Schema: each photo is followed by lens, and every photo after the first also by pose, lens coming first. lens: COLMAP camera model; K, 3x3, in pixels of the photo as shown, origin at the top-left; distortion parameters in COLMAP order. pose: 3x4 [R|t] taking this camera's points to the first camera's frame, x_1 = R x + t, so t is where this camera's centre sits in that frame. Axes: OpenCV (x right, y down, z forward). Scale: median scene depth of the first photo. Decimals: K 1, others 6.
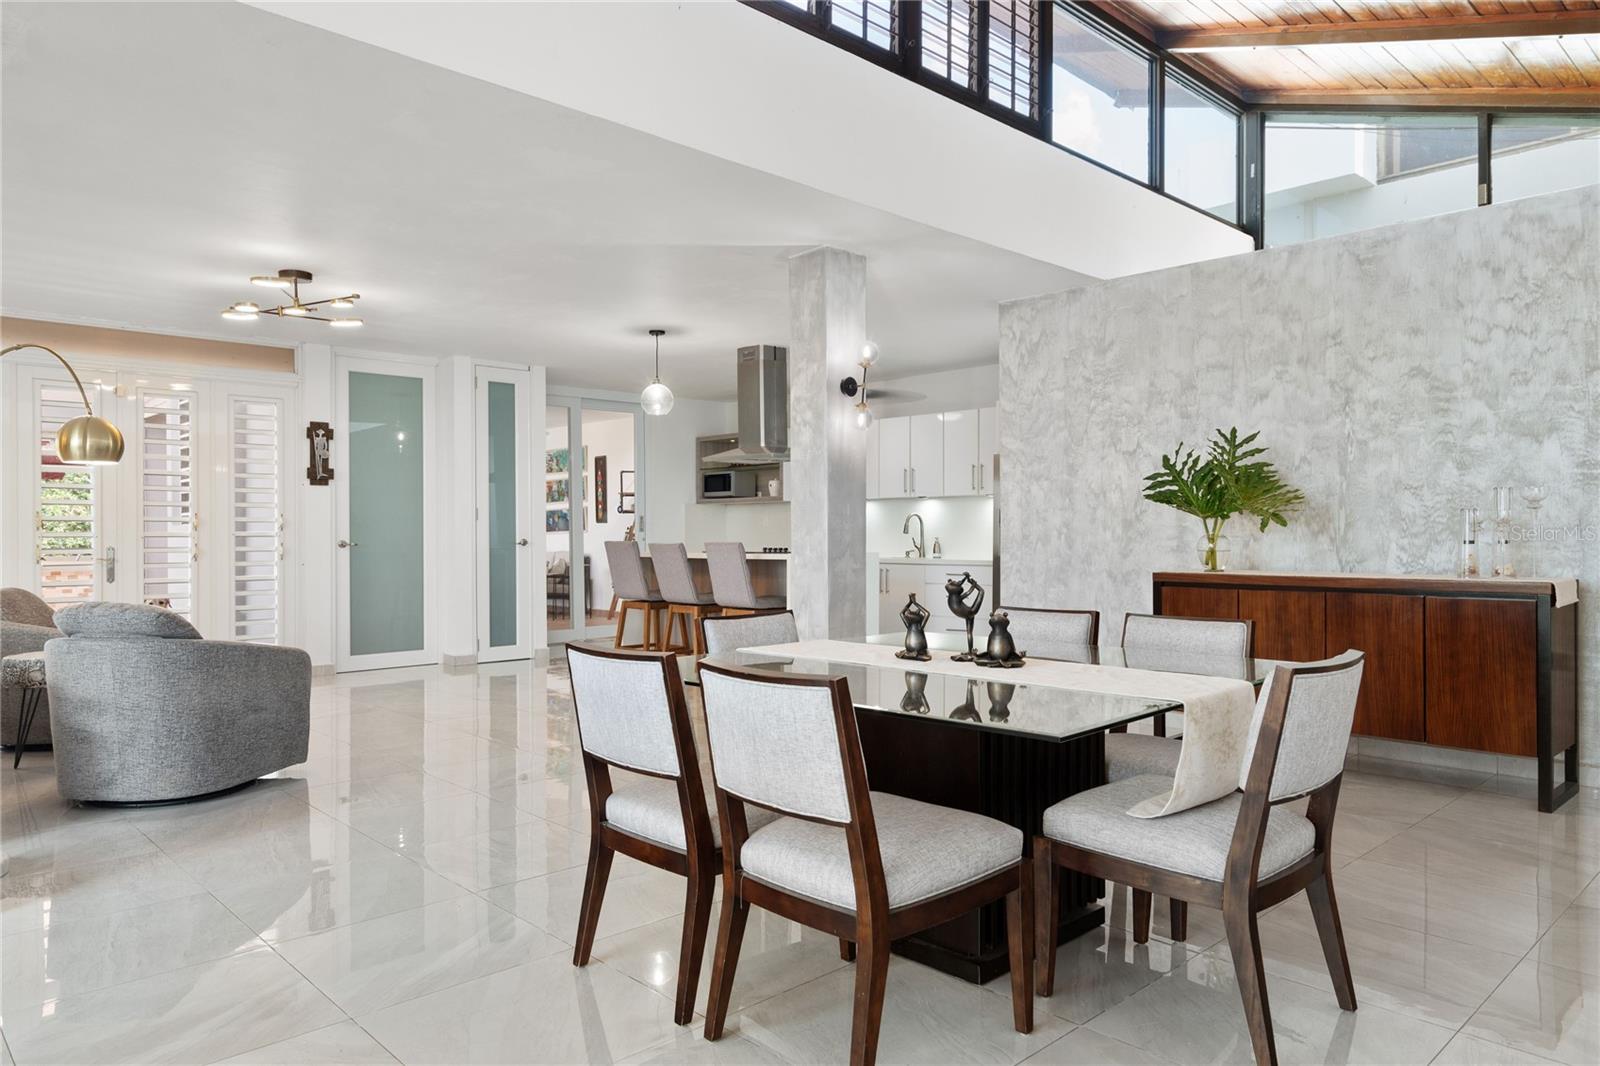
lens RADIAL K [[1038.1, 0, 789.2], [0, 1038.1, 539.2], [0, 0, 1]] dist [0.029712, -0.015388]
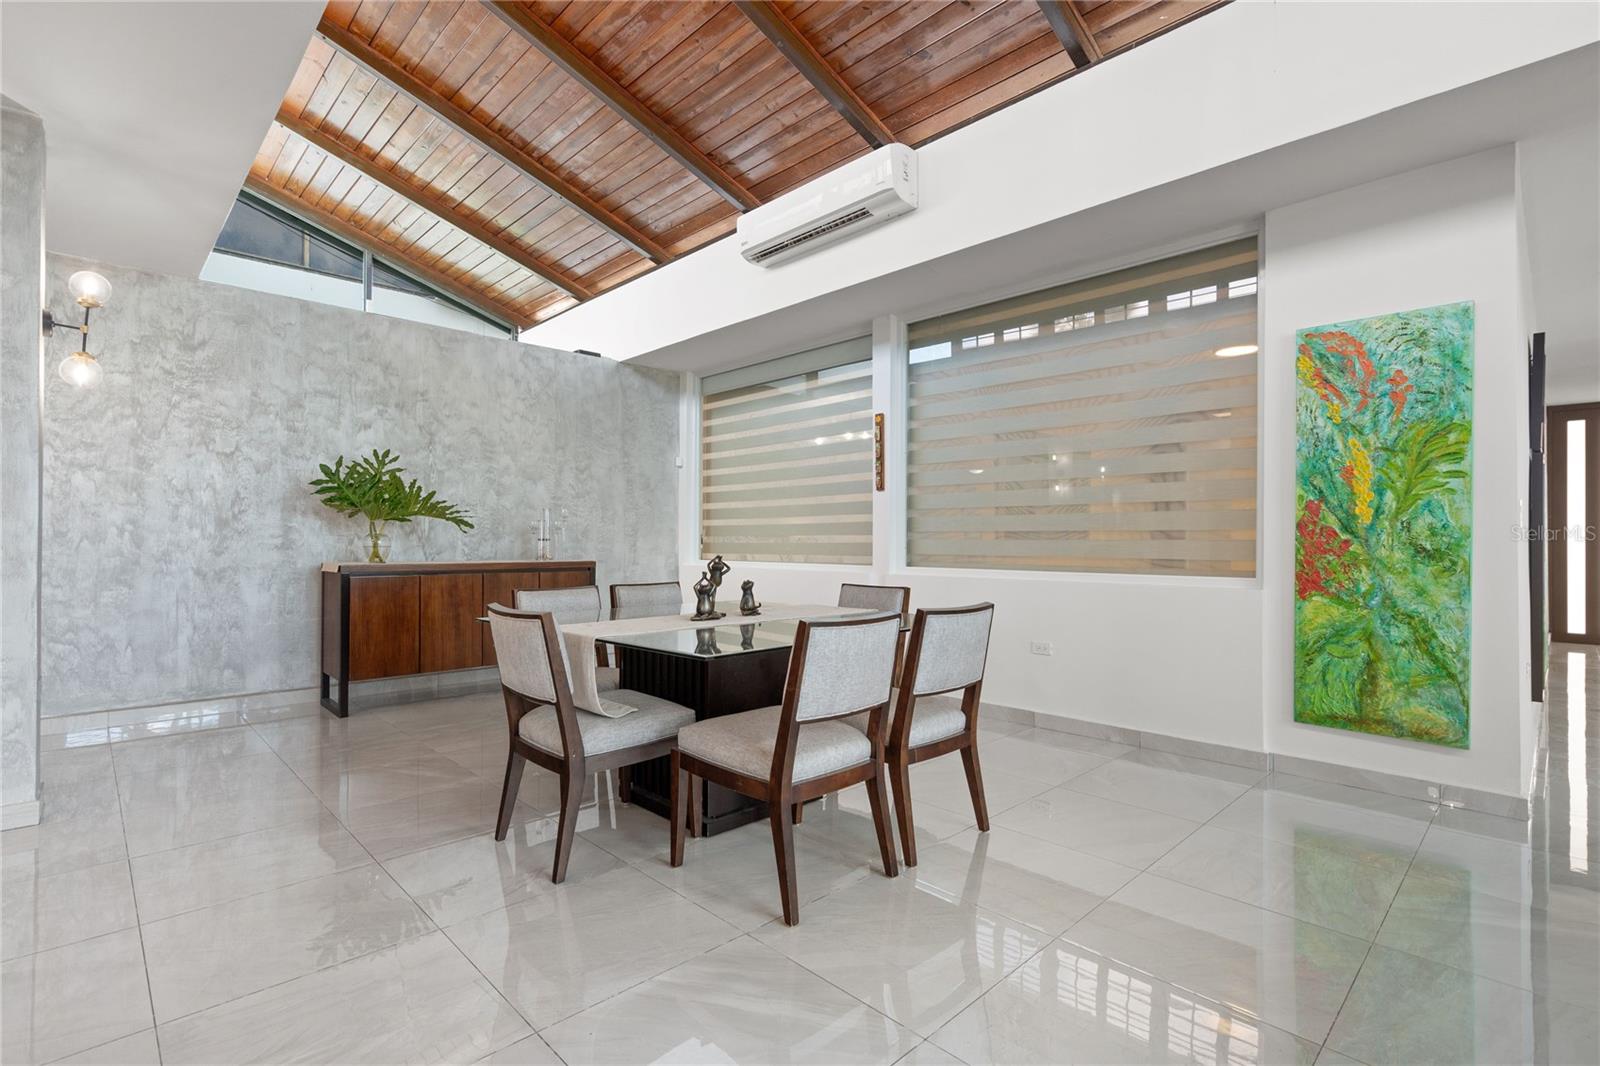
lens RADIAL K [[765.8, 0, 793.7], [0, 765.8, 533.9], [0, 0, 1]] dist [0.002871, 0.000096]
pose [[-0.011777, 0.015338, 0.999813, -0.425184], [0.003322, 0.999877, -0.015300, 0.009659], [-0.999925, 0.003141, -0.011827, 0.424471]]
